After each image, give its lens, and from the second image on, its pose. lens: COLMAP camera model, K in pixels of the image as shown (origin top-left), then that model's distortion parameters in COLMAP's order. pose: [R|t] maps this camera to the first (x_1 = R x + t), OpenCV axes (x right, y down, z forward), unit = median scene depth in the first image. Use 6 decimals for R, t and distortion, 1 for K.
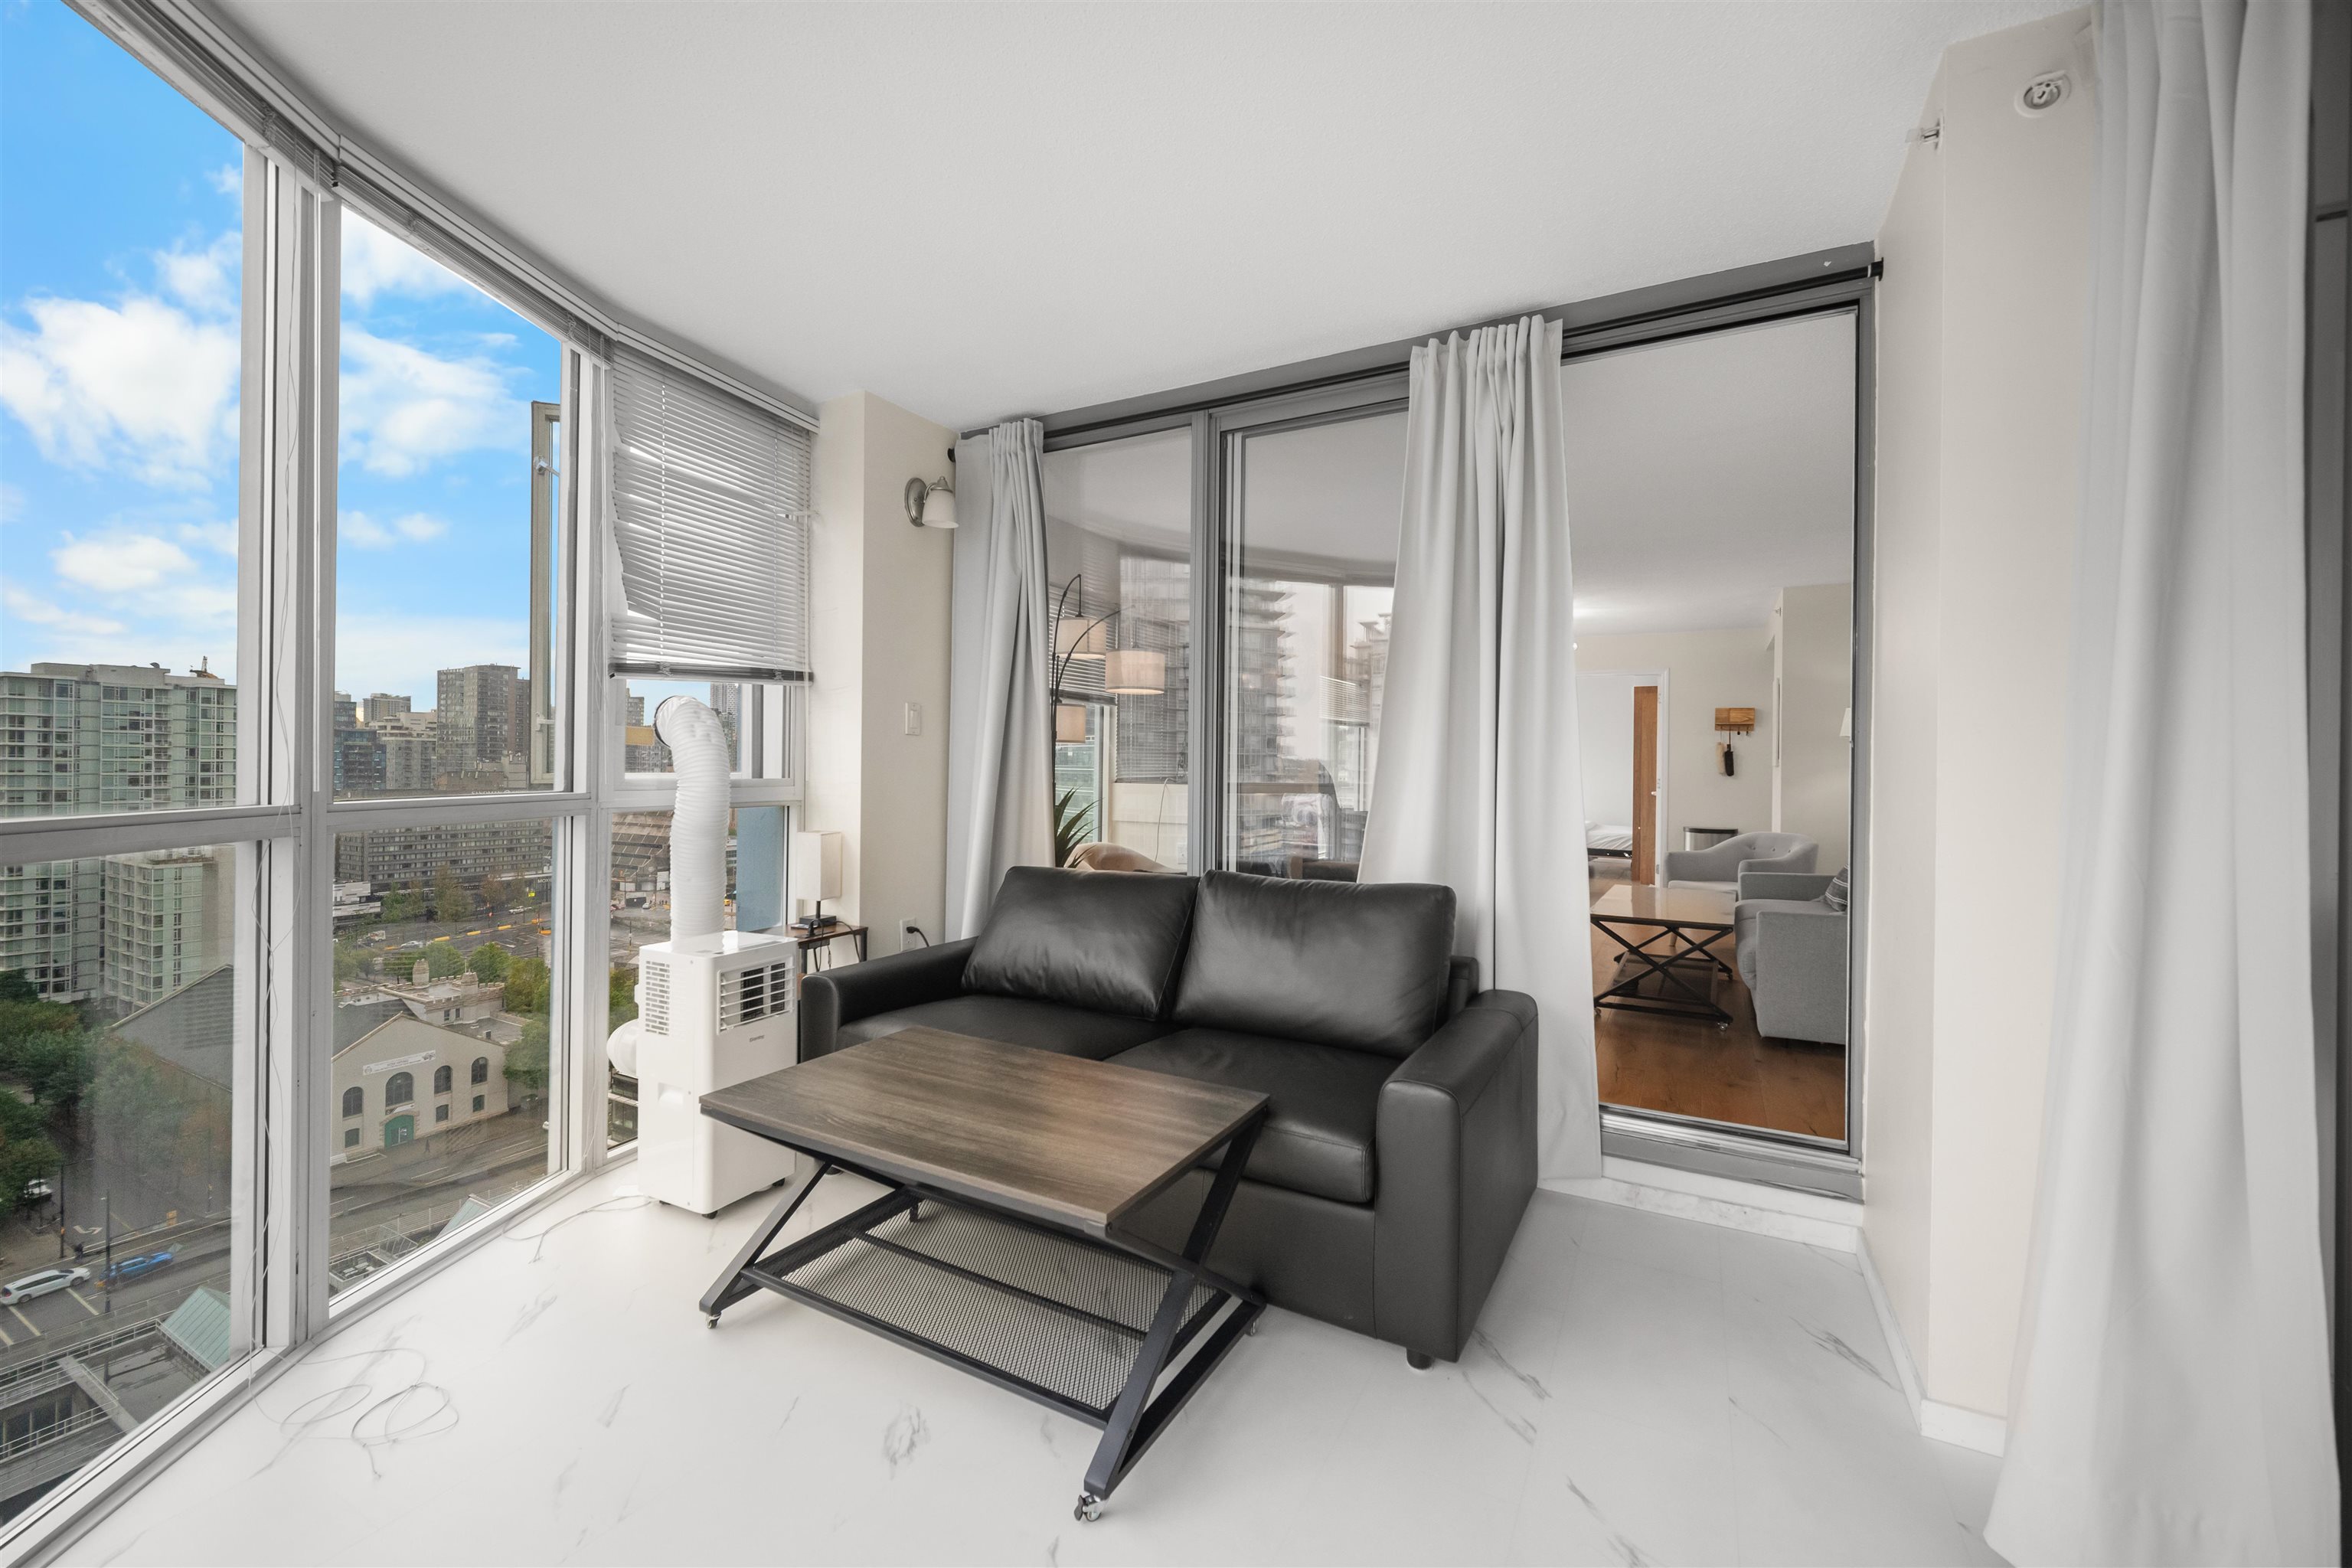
lens RADIAL K [[924.3, 0, 1190.2], [0, 924.3, 767.0], [0, 0, 1]] dist [0.002185, 0.000350]
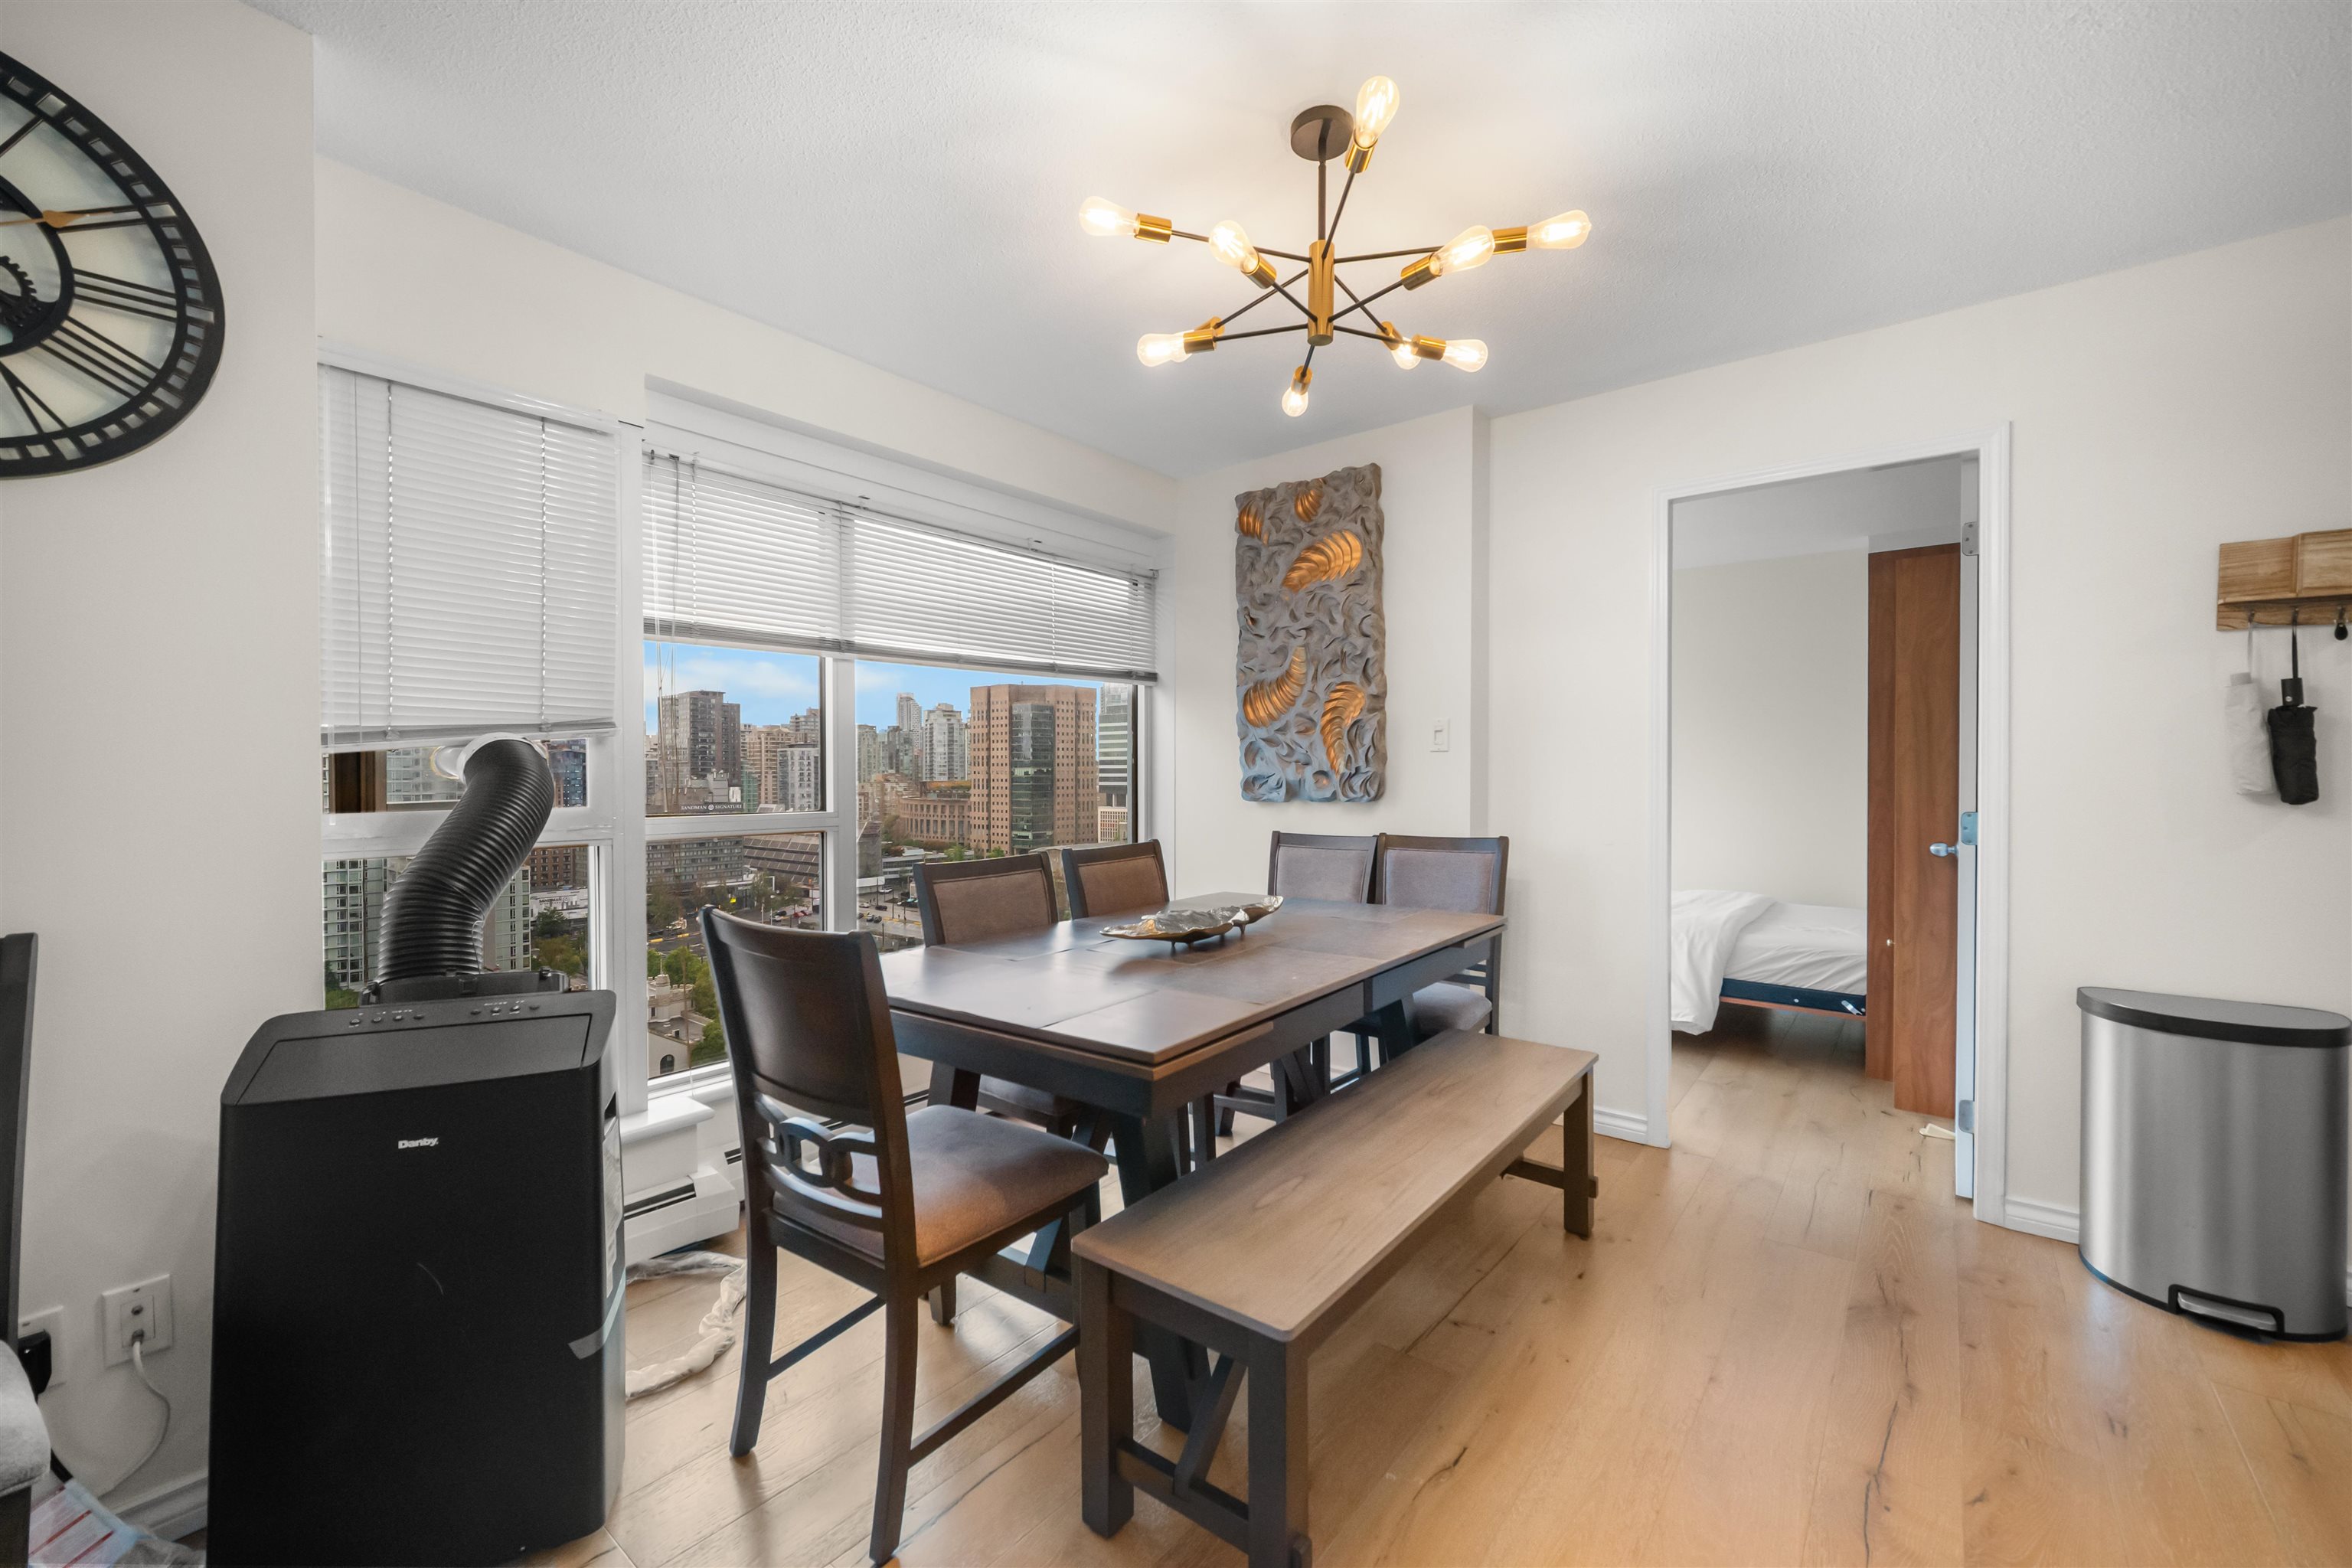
lens RADIAL K [[939.8, 0, 1176.0], [0, 939.8, 784.0], [0, 0, 1]] dist [-0.003706, 0.000312]
pose [[0.982441, -0.012481, -0.186154, 0.265070], [0.014119, 0.999872, 0.007477, -0.001910], [0.186037, -0.009974, 0.982492, 0.554297]]
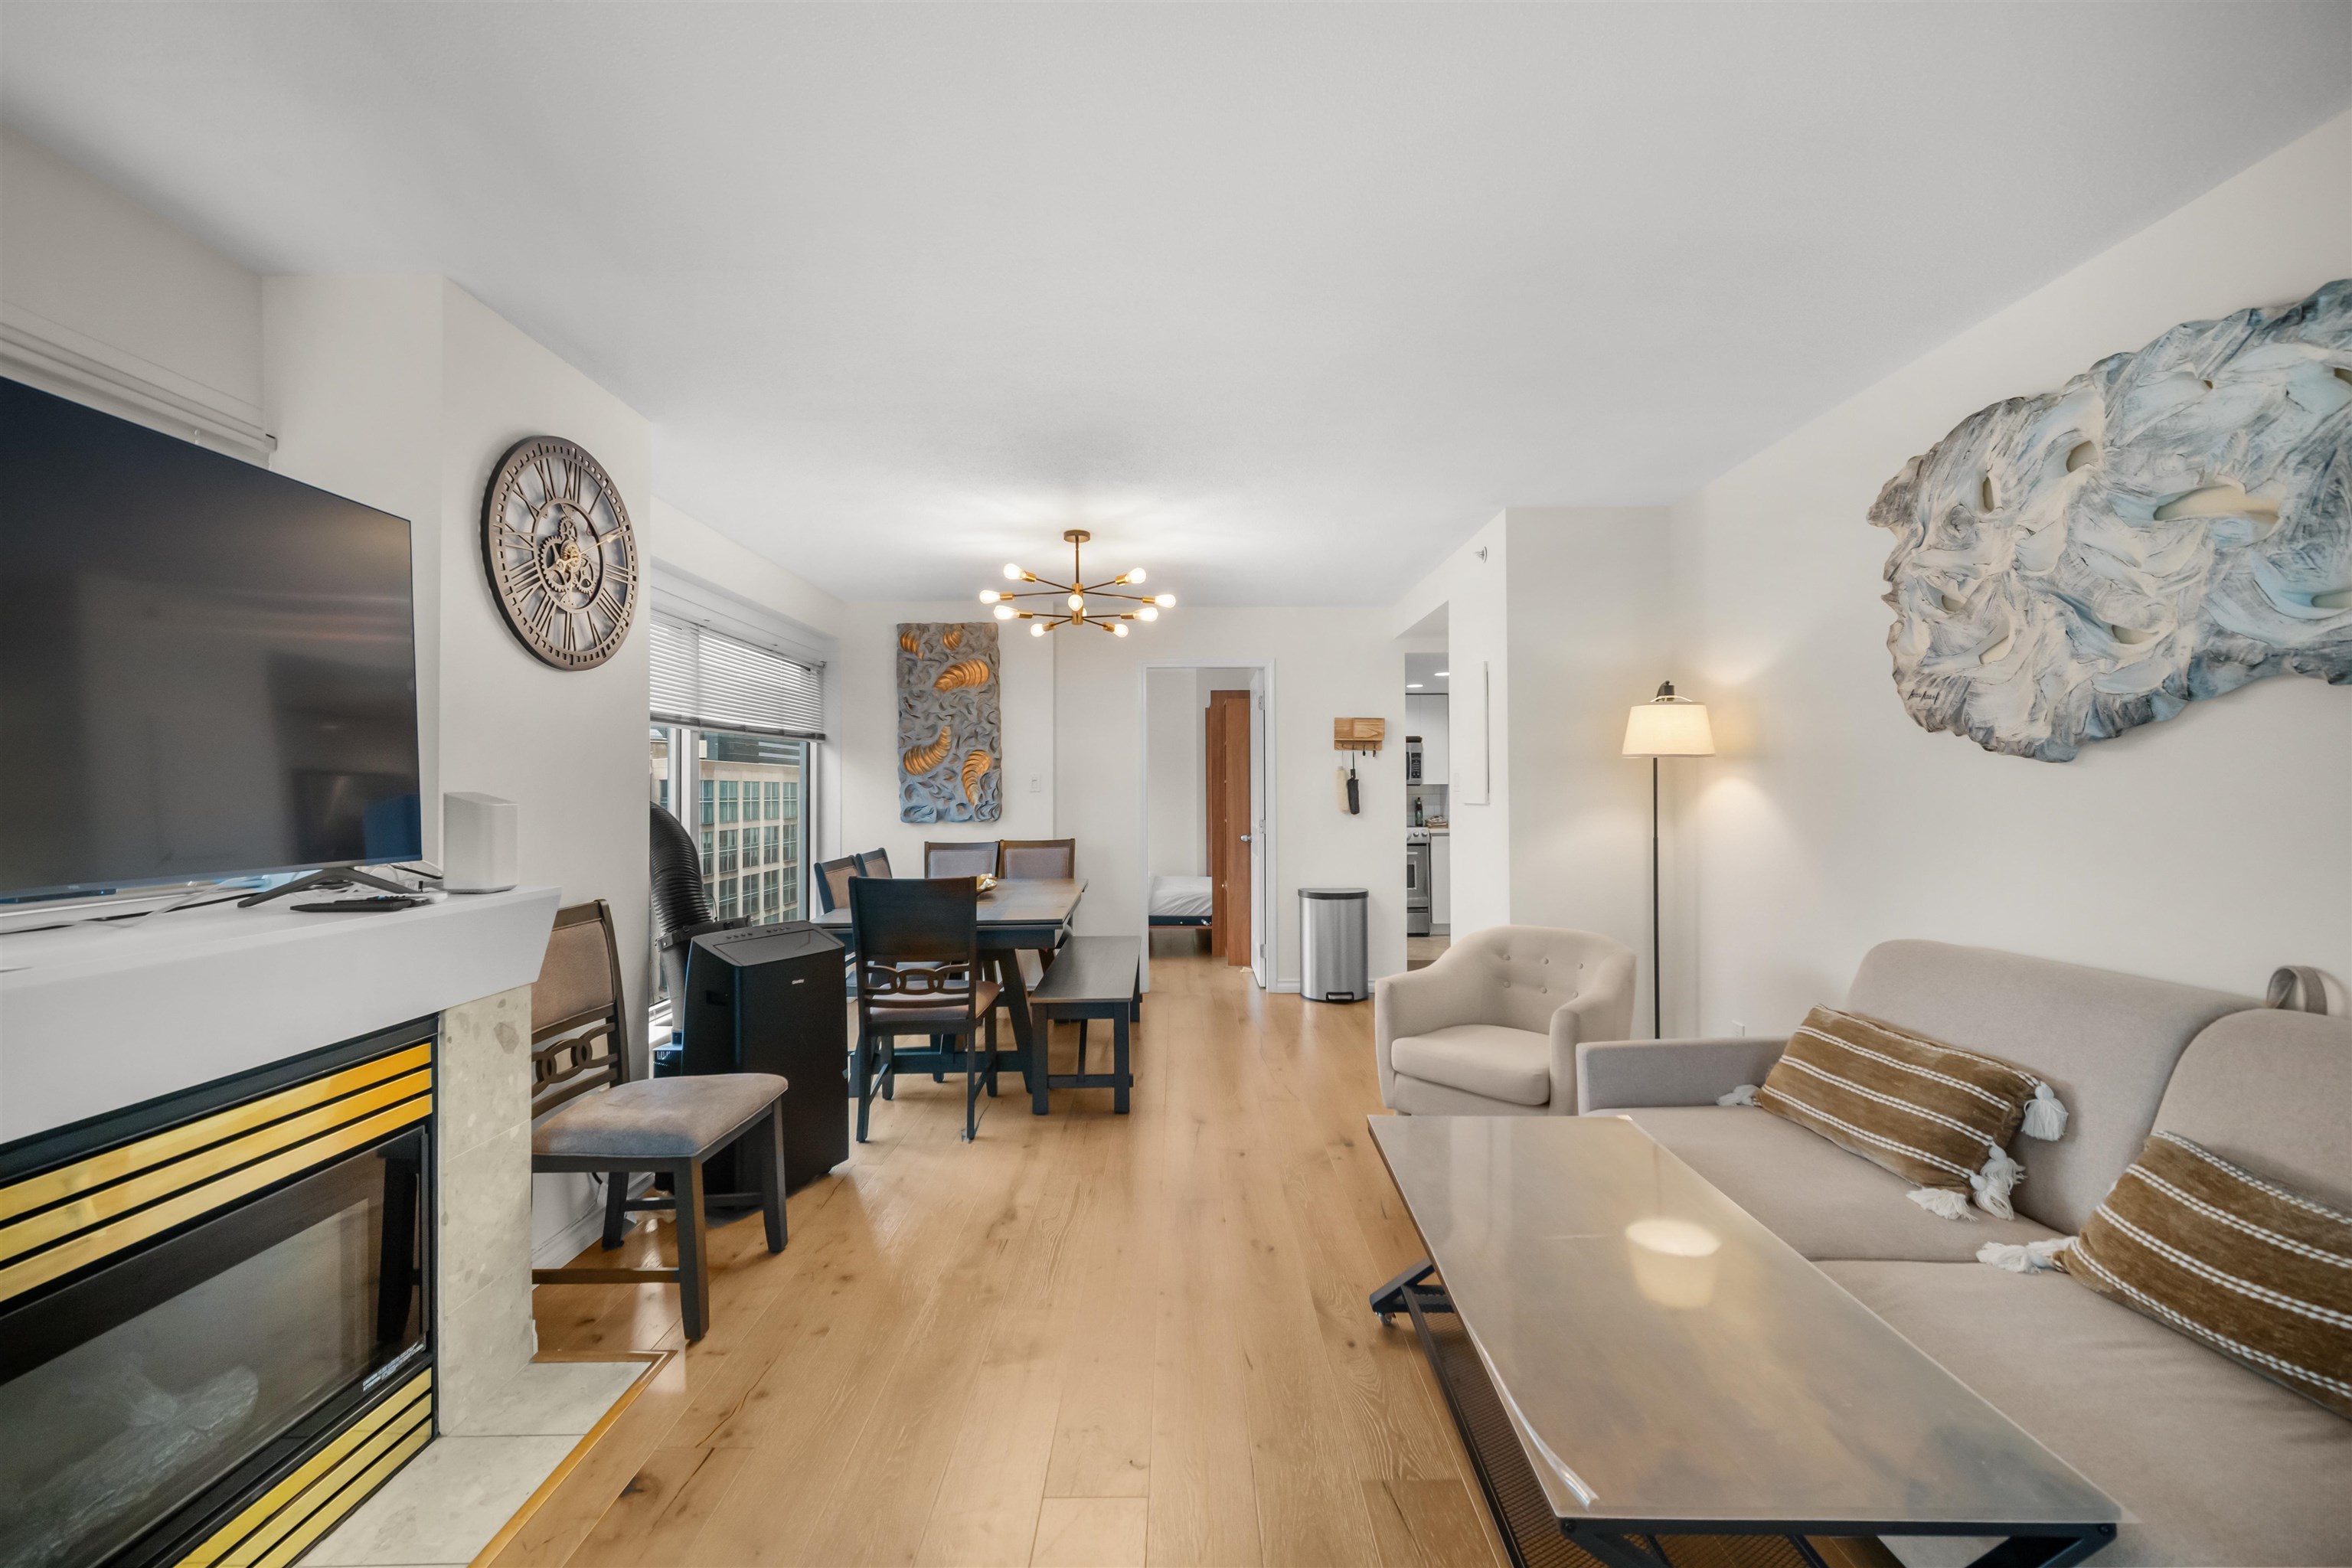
lens RADIAL K [[939.8, 0, 1176.0], [0, 939.8, 784.0], [0, 0, 1]] dist [-0.003706, 0.000312]
pose [[0.880490, -0.014463, 0.473844, 0.101252], [0.017981, 0.999834, -0.002895, -0.010913], [-0.473724, 0.011069, 0.880604, 0.348556]]
